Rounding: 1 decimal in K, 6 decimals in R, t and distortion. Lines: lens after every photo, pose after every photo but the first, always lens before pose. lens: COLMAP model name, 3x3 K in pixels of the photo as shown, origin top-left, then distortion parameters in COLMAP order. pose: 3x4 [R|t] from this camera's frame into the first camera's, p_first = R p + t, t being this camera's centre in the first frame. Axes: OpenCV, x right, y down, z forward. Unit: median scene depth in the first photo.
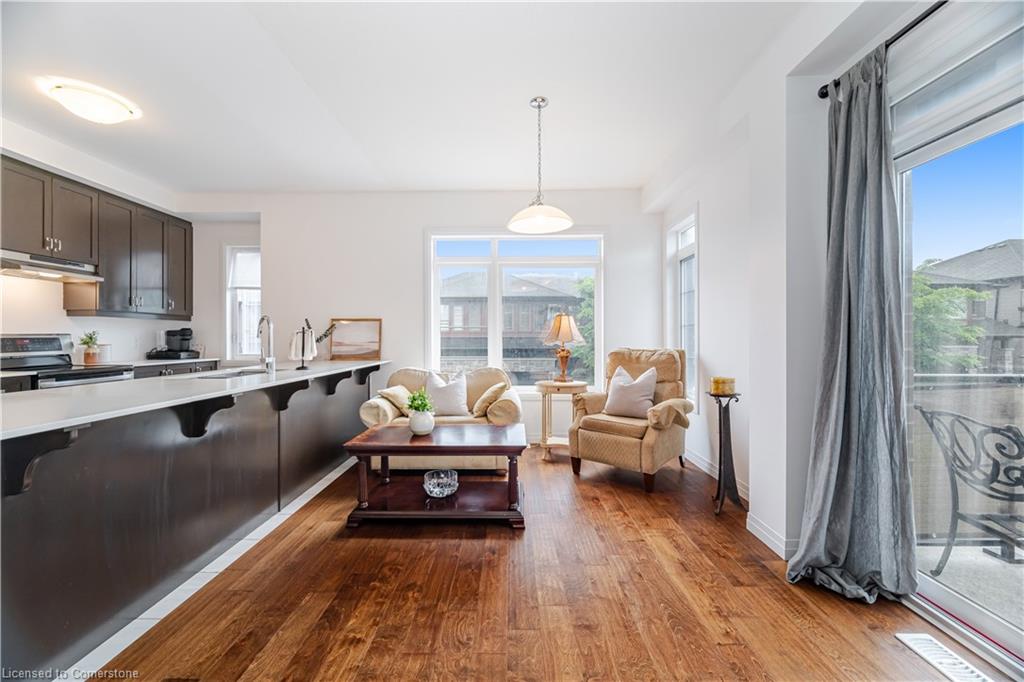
lens RADIAL K [[409.7, 0, 509.2], [0, 409.7, 338.2], [0, 0, 1]] dist [-0.003294, 0.000201]
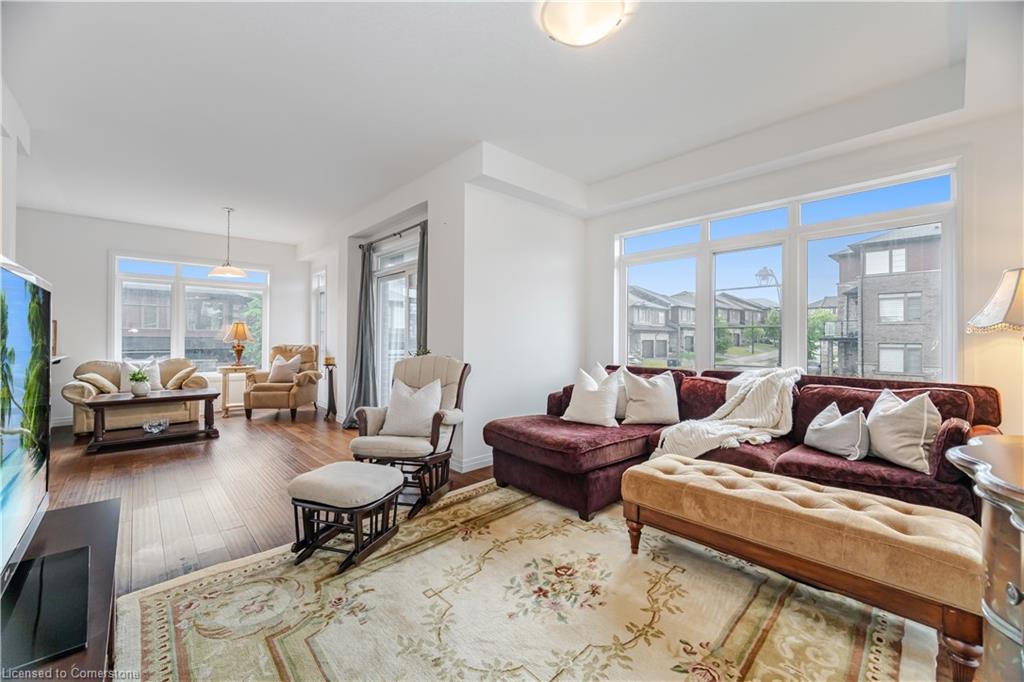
lens RADIAL K [[409.7, 0, 507.2], [0, 409.7, 333.5], [0, 0, 1]] dist [-0.003294, 0.000201]
pose [[0.736868, 0.013793, 0.675896, -0.182155], [-0.004257, 0.999867, -0.015764, 0.003453], [-0.676024, 0.008739, 0.736828, -0.903634]]
